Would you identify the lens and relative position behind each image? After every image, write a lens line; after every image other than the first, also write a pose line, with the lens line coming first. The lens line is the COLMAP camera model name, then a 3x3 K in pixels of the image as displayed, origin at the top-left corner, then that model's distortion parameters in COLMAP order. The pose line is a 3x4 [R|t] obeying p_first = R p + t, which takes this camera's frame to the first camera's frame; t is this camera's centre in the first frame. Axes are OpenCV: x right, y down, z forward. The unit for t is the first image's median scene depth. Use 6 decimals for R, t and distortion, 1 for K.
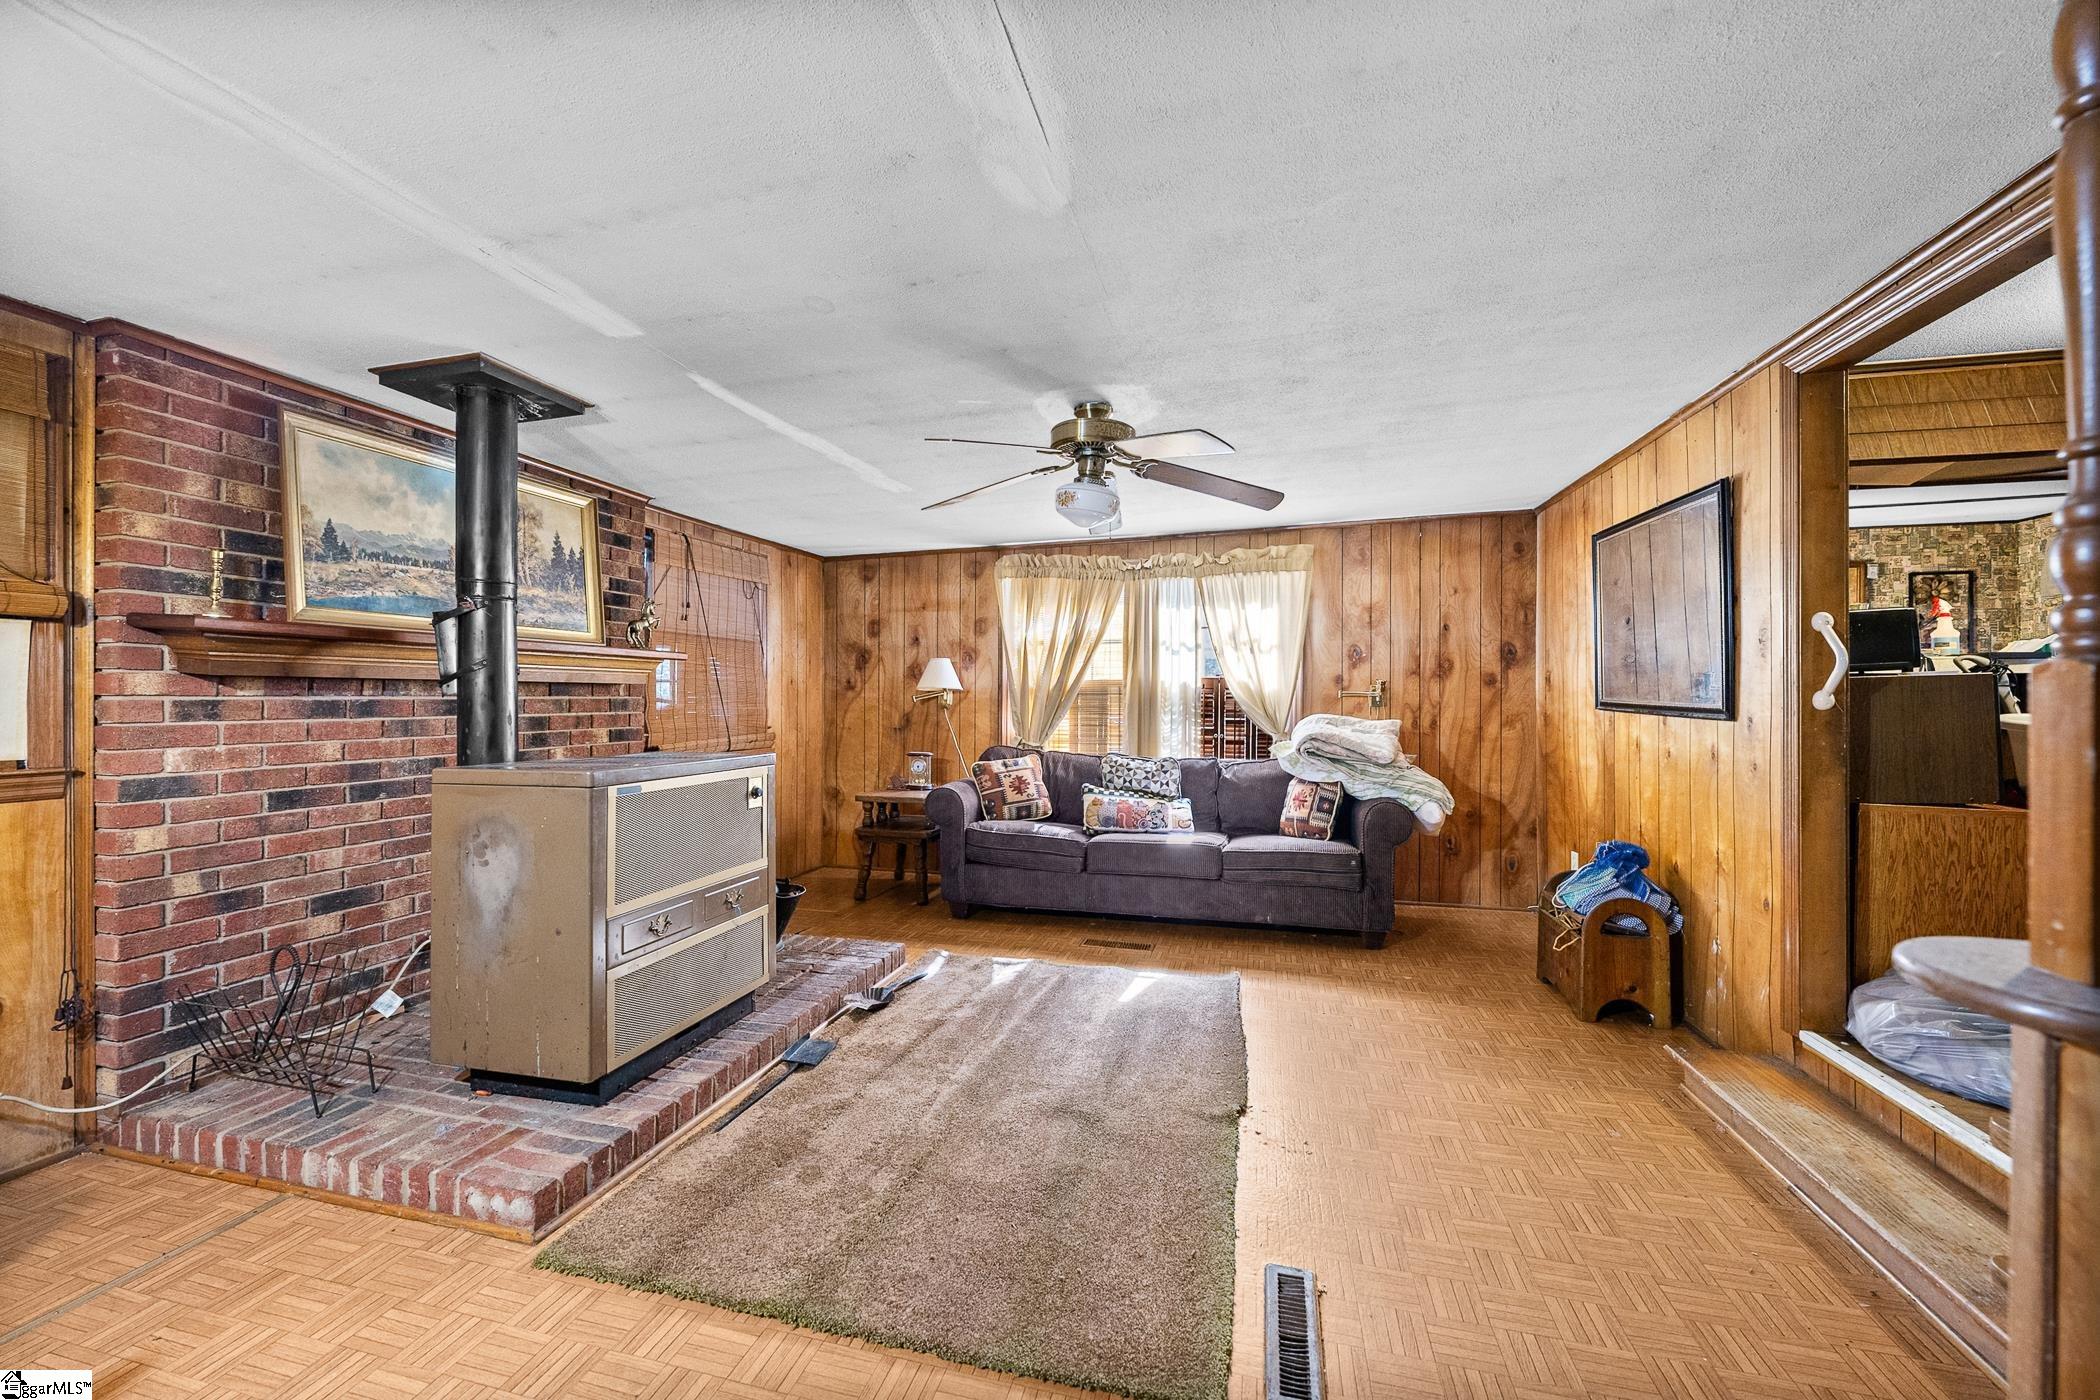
lens RADIAL K [[829.4, 0, 1042.5], [0, 829.4, 699.5], [0, 0, 1]] dist [-0.001600, -0.000271]
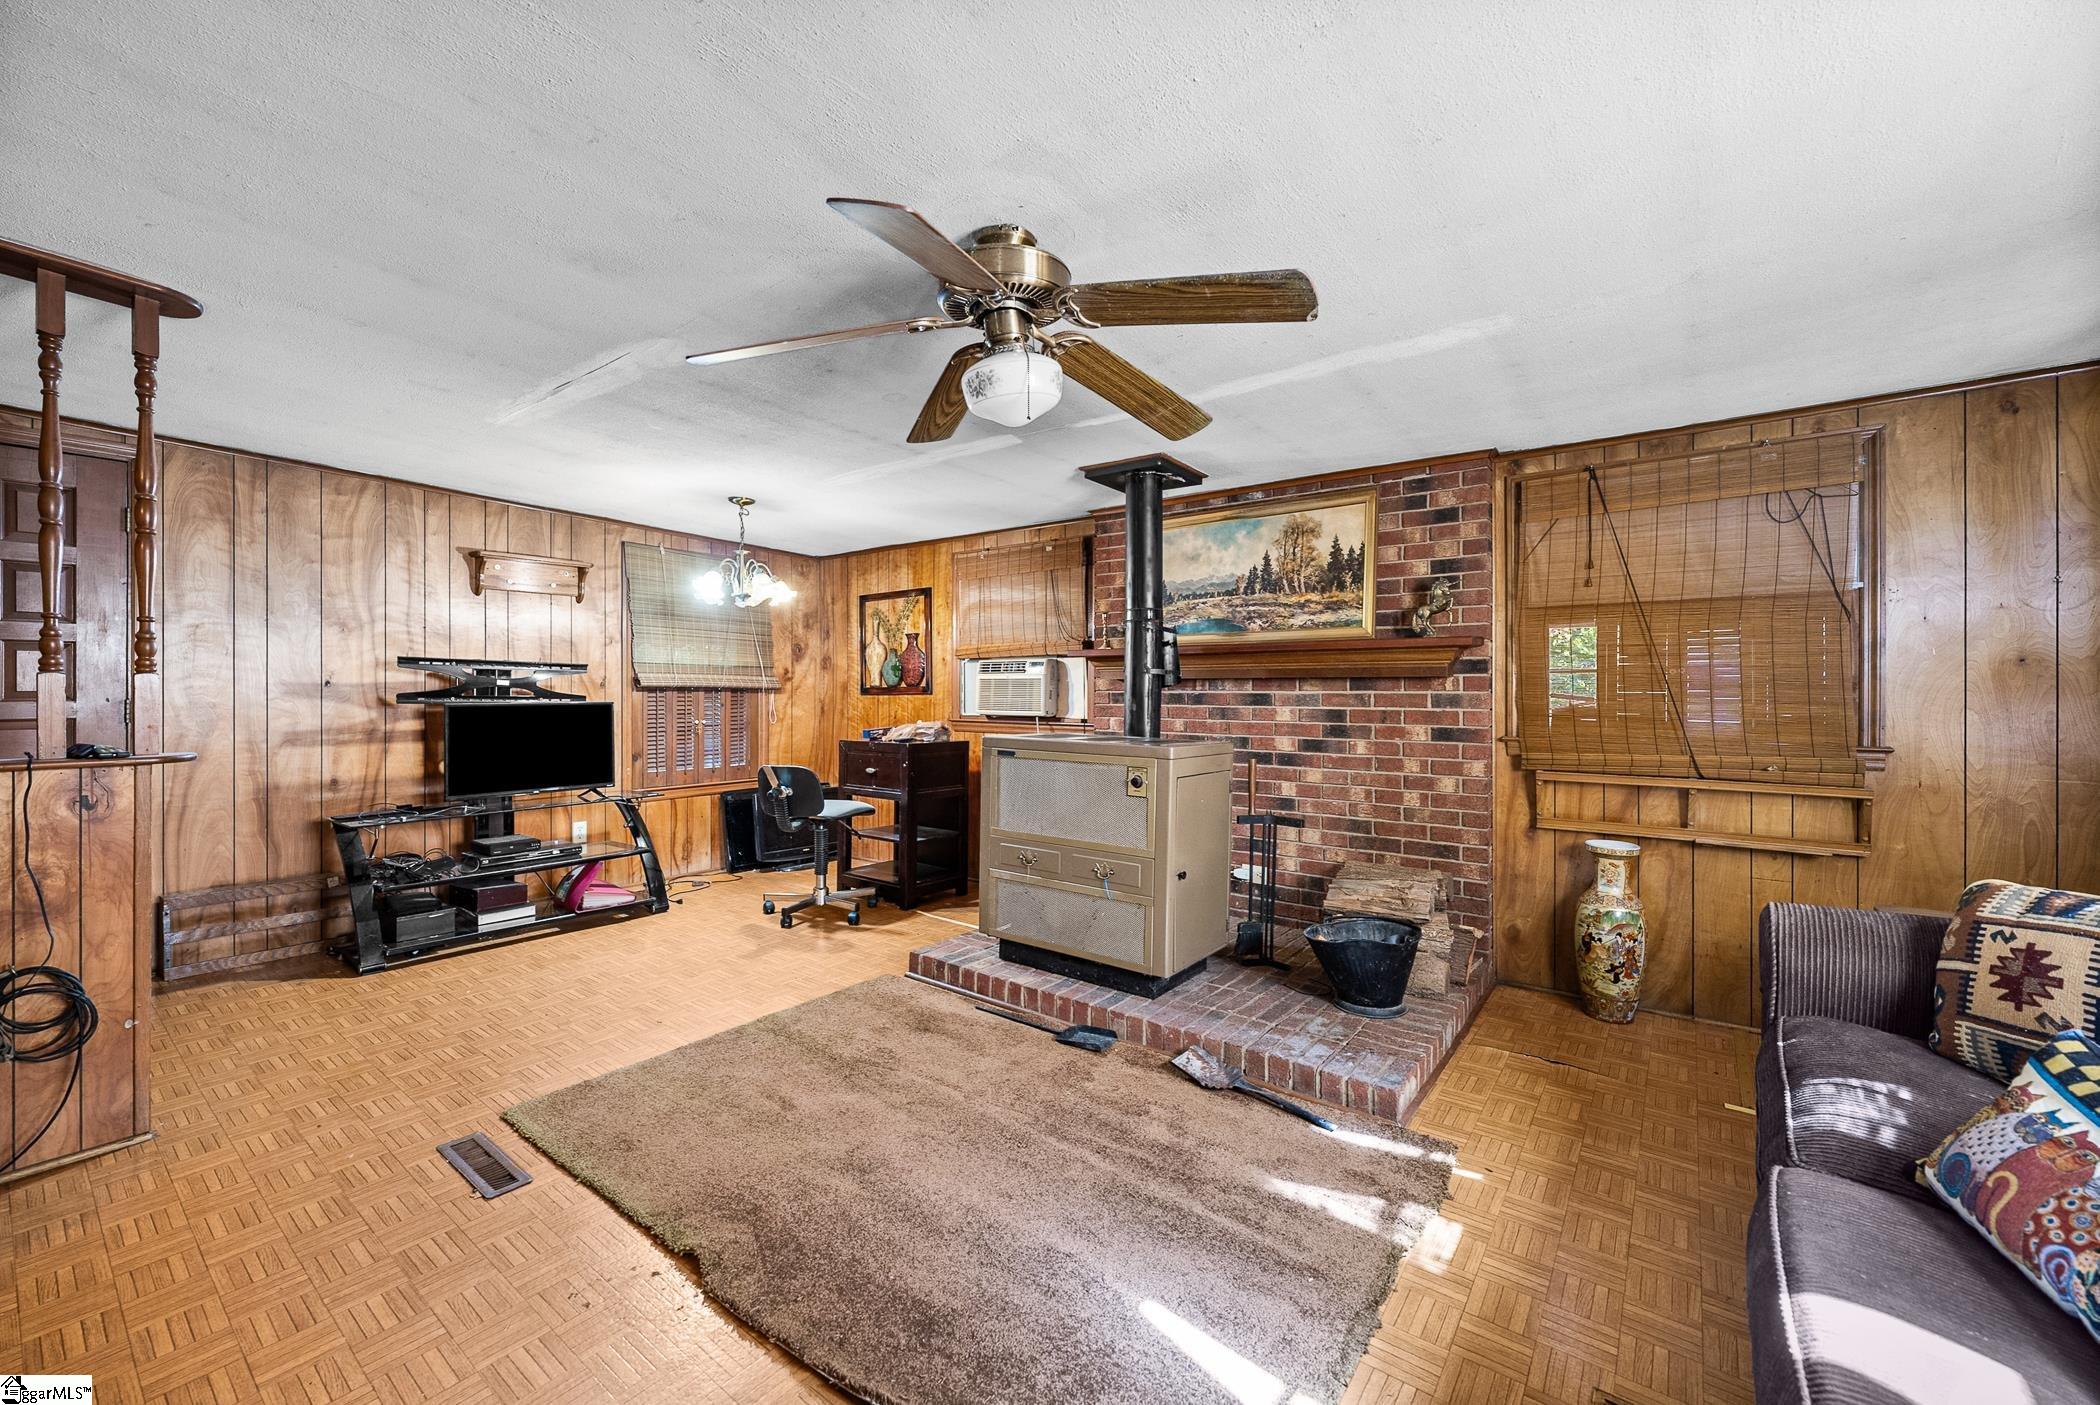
lens RADIAL K [[829.4, 0, 1044.6], [0, 829.4, 695.7], [0, 0, 1]] dist [-0.001600, -0.000271]
pose [[-0.389224, -0.000505, -0.921143, 0.607241], [-0.008019, 0.999964, 0.002840, 0.003110], [0.921108, 0.008492, -0.389214, 1.209559]]
